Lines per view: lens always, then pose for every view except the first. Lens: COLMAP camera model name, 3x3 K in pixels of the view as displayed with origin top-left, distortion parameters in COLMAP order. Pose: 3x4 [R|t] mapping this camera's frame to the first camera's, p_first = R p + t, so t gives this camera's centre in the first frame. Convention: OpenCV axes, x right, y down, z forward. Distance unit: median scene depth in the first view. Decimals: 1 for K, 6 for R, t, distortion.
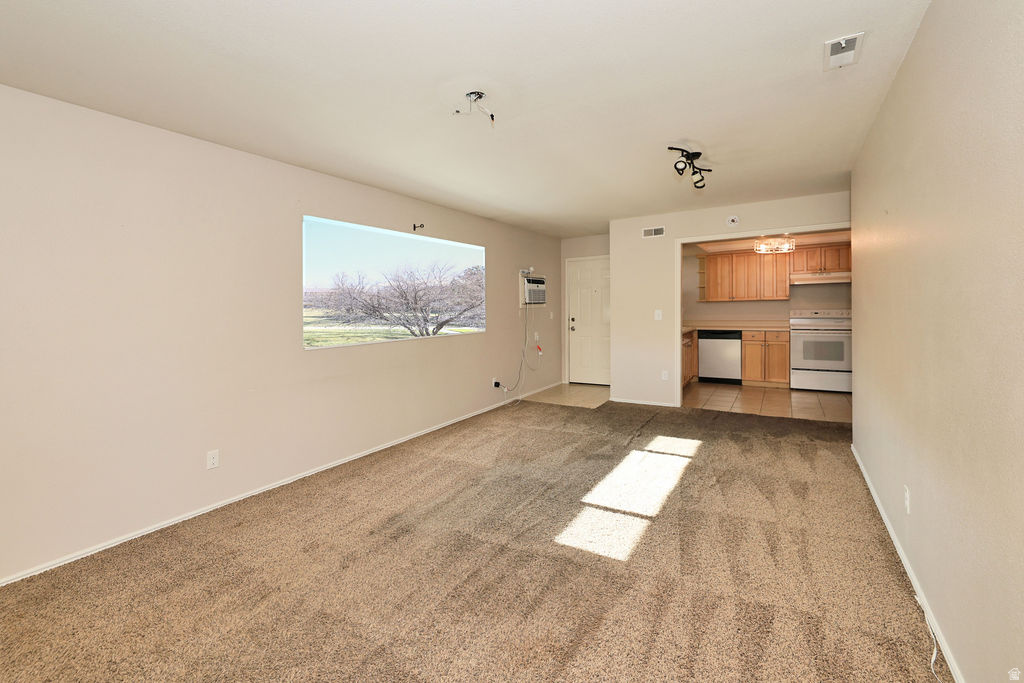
lens RADIAL K [[432.5, 0, 511.1], [0, 432.5, 304.0], [0, 0, 1]] dist [-0.002747, -0.000652]
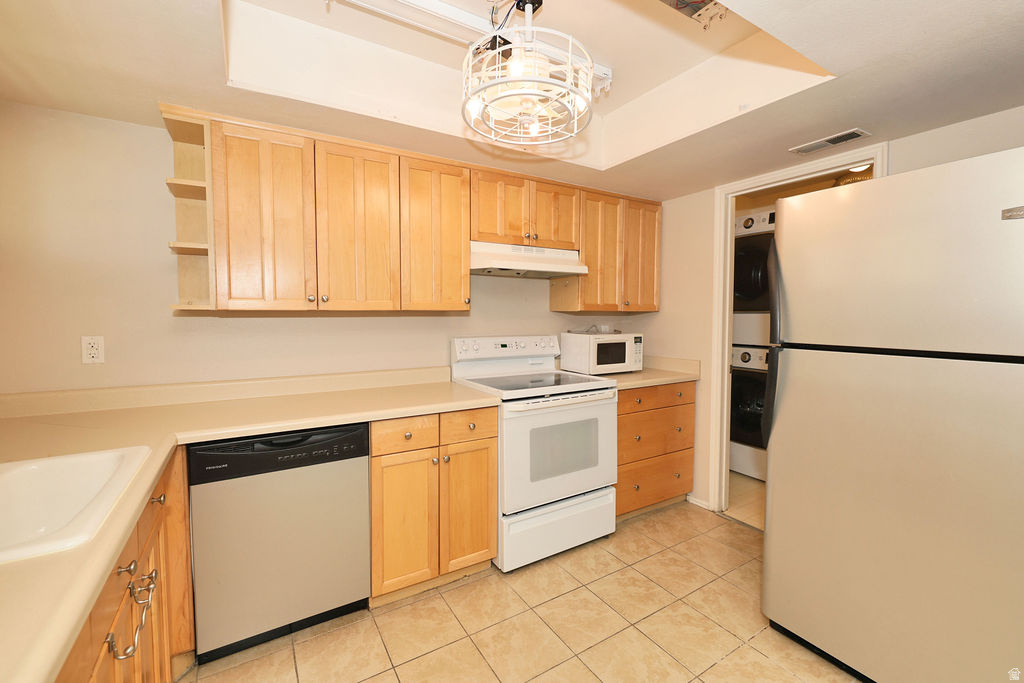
lens RADIAL K [[445.4, 0, 515.1], [0, 445.4, 331.5], [0, 0, 1]] dist [0.001364, -0.000013]
pose [[0.426168, -0.017321, 0.904478, 0.349944], [-0.009684, 0.999672, 0.023707, -0.002435], [-0.904592, -0.018863, 0.425861, 0.871278]]
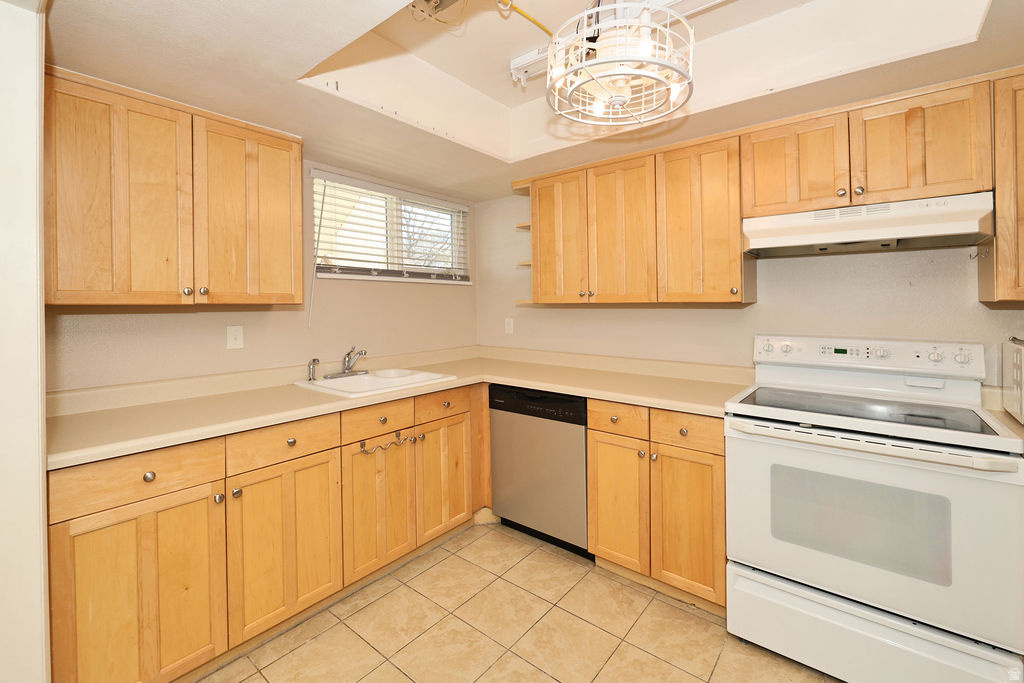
lens RADIAL K [[432.5, 0, 511.1], [0, 432.5, 304.0], [0, 0, 1]] dist [-0.002747, -0.000652]
pose [[0.994360, 0.018114, -0.104497, 0.554950], [-0.018147, 0.999835, 0.000634, -0.006926], [0.104491, 0.001266, 0.994525, 0.739092]]
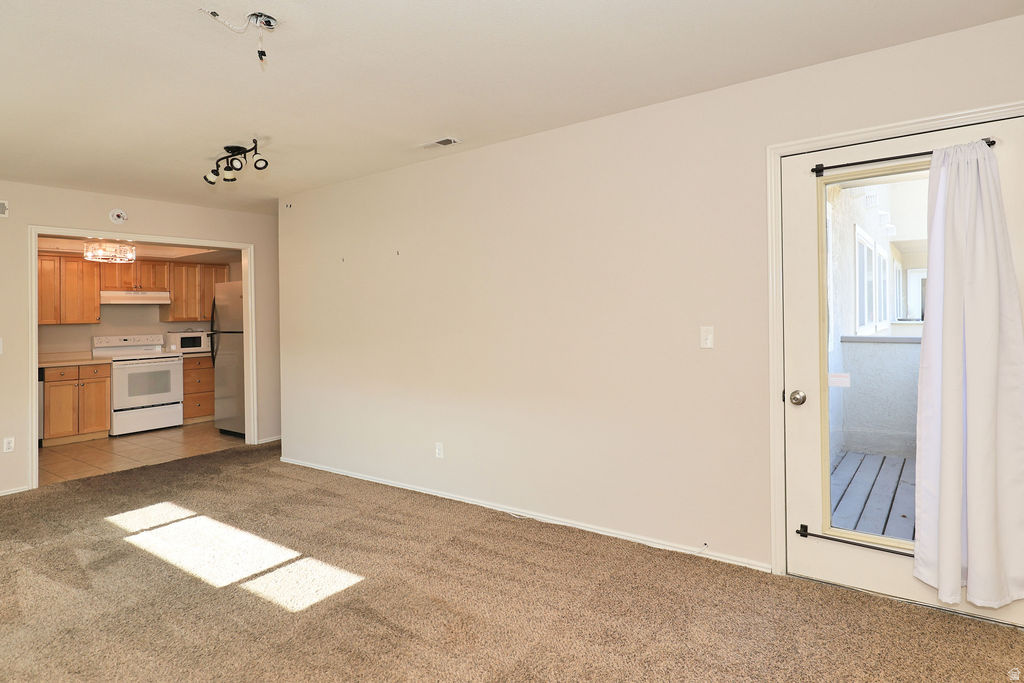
lens RADIAL K [[593.3, 0, 513.1], [0, 593.3, 310.8], [0, 0, 1]] dist [0.001161, 0.000033]
pose [[0.071800, 0.027616, 0.997037, -0.392122], [0.014448, 0.999483, -0.028724, 0.009952], [-0.997314, 0.016468, 0.071364, 0.200728]]
